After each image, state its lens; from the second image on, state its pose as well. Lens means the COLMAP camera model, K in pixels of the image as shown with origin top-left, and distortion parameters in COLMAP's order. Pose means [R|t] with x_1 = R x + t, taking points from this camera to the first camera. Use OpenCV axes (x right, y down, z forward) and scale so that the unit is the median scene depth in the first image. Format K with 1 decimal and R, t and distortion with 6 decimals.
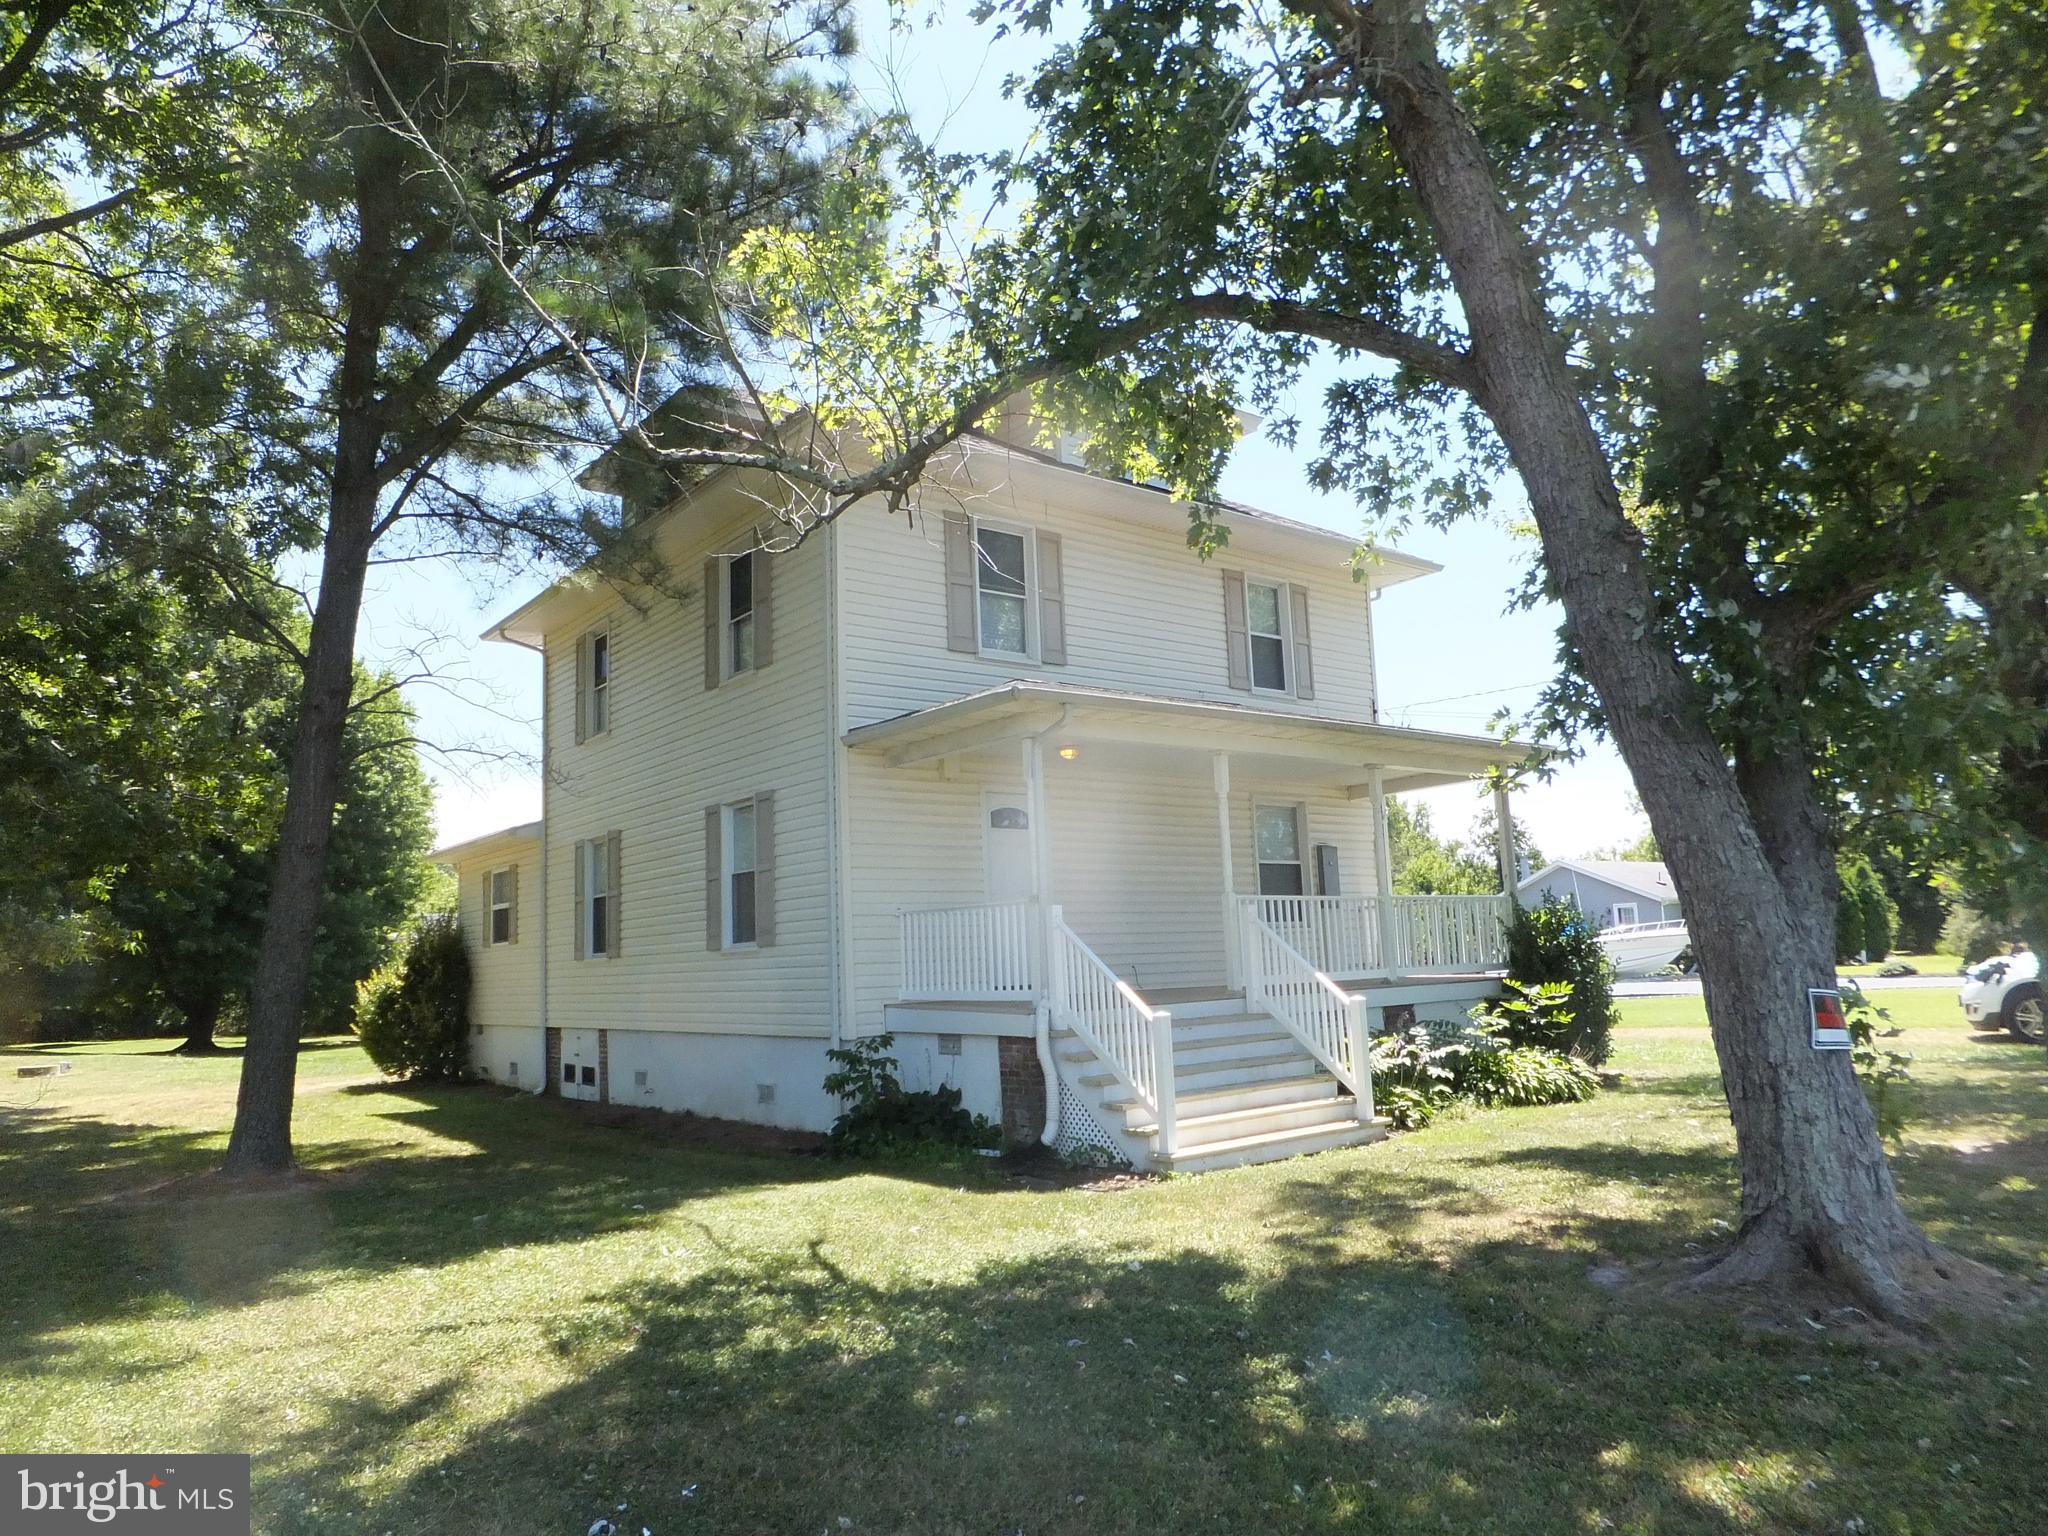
lens RADIAL K [[1367.4, 0, 1033.6], [0, 1367.4, 774.4], [0, 0, 1]] dist [-0.020308, 0.020682]
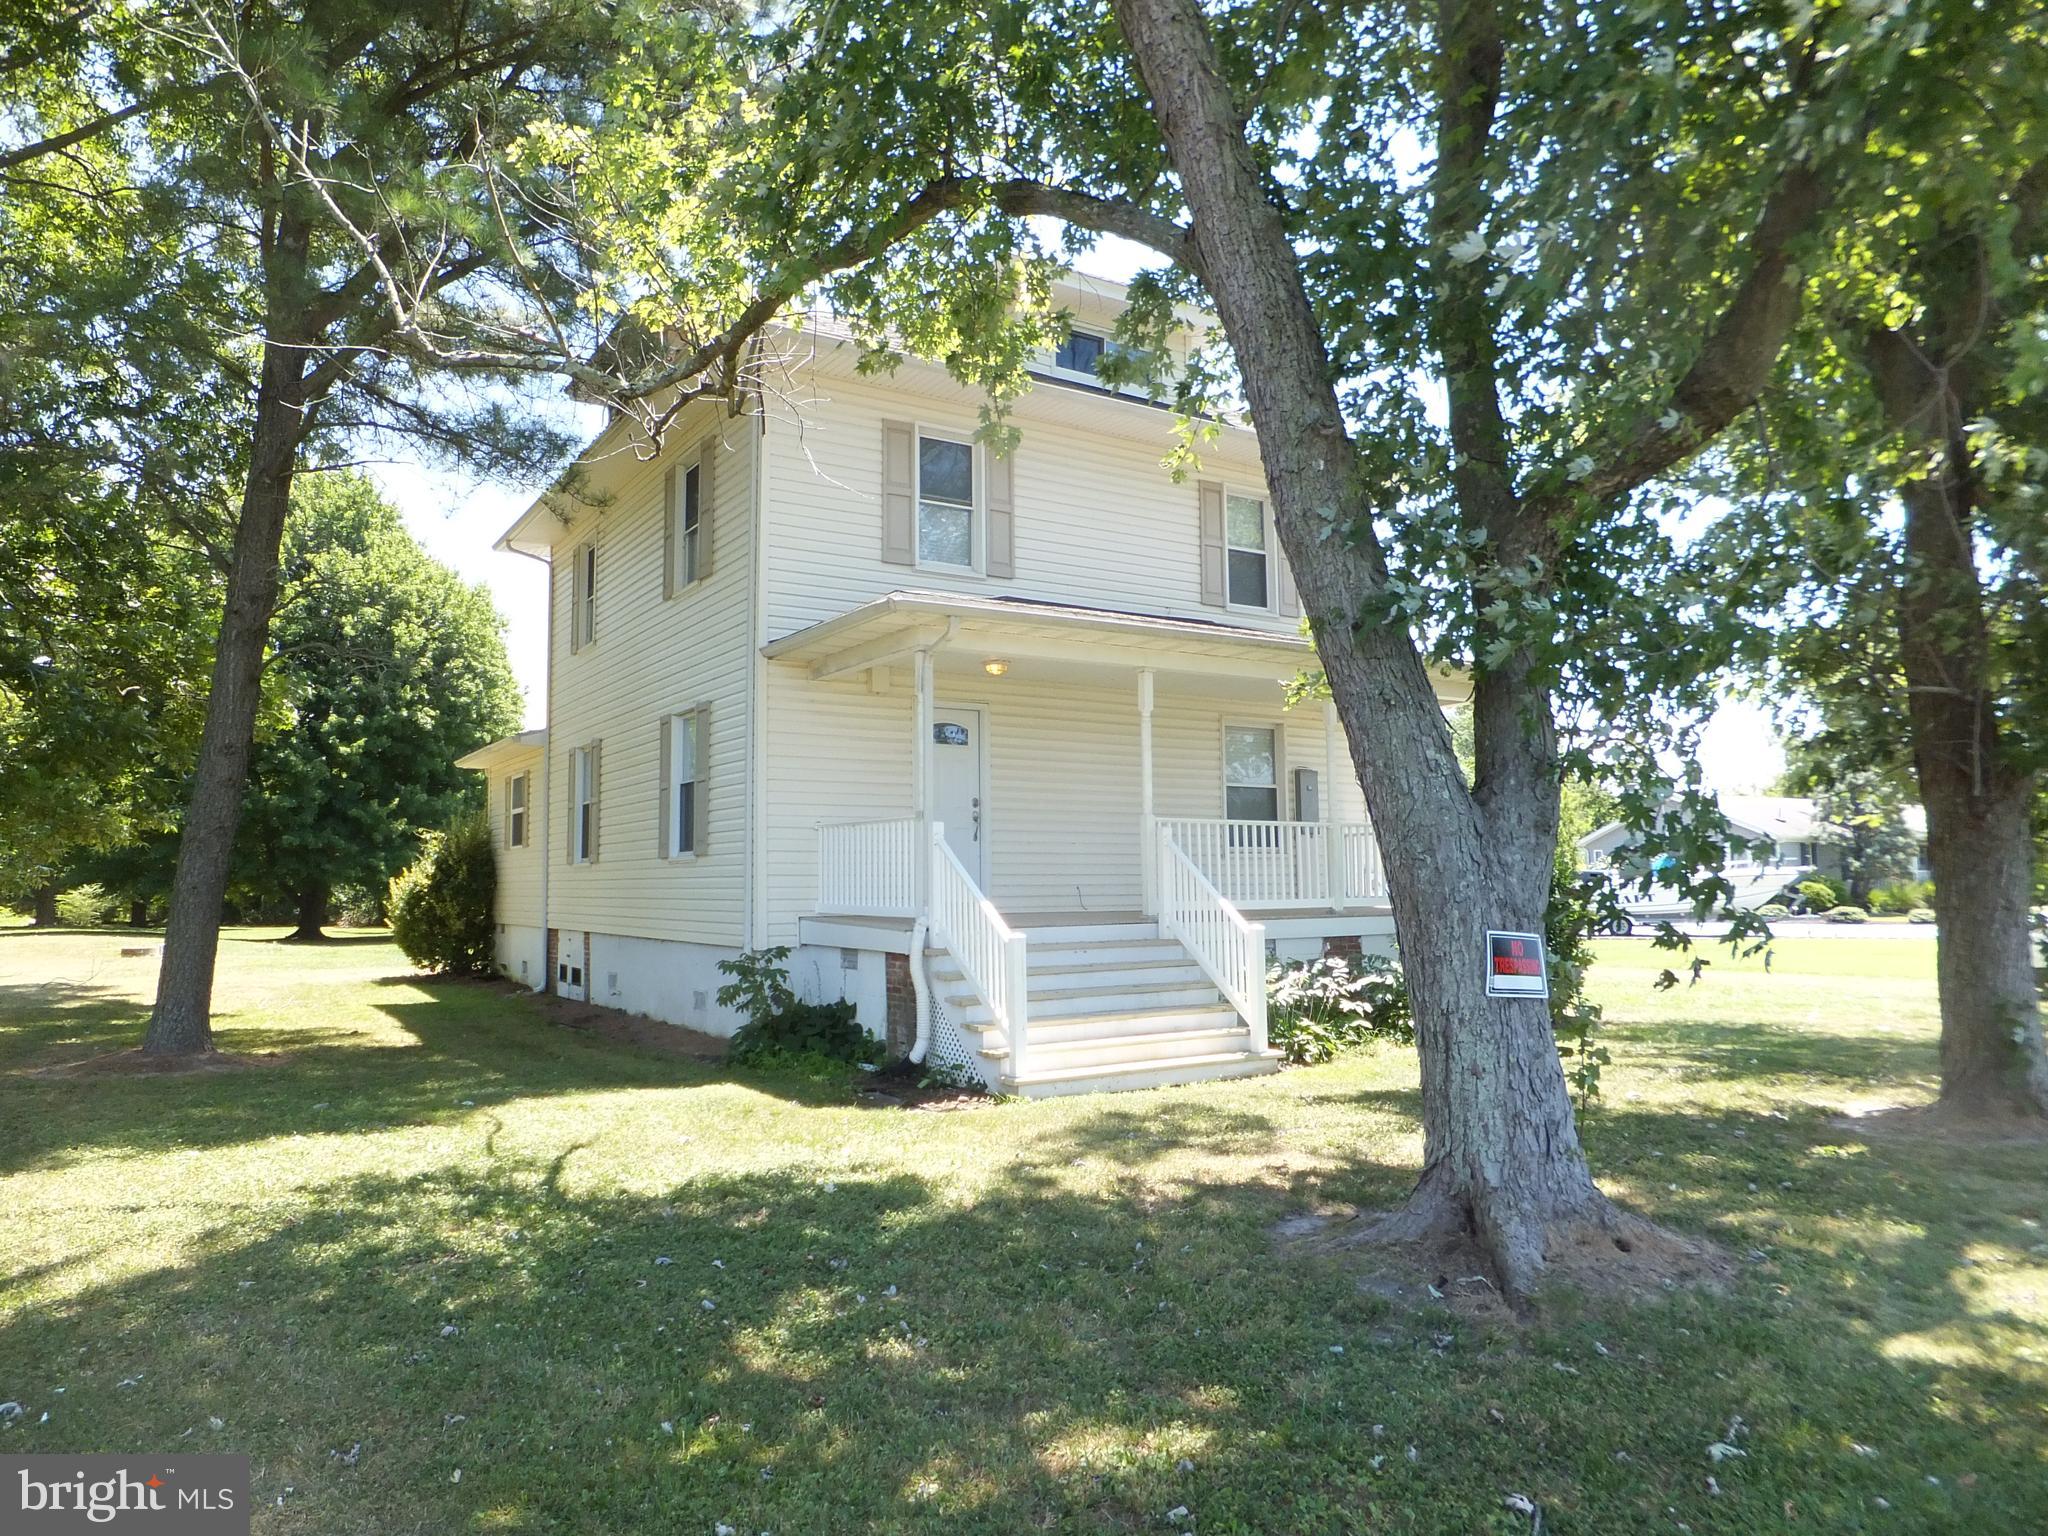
lens RADIAL K [[1367.4, 0, 1018.7], [0, 1367.4, 764.3], [0, 0, 1]] dist [-0.020308, 0.020682]
pose [[0.993808, 0.022492, -0.108810, 0.167286], [-0.016841, 0.998475, 0.052576, 0.001599], [0.109827, -0.050418, 0.992671, 0.031159]]
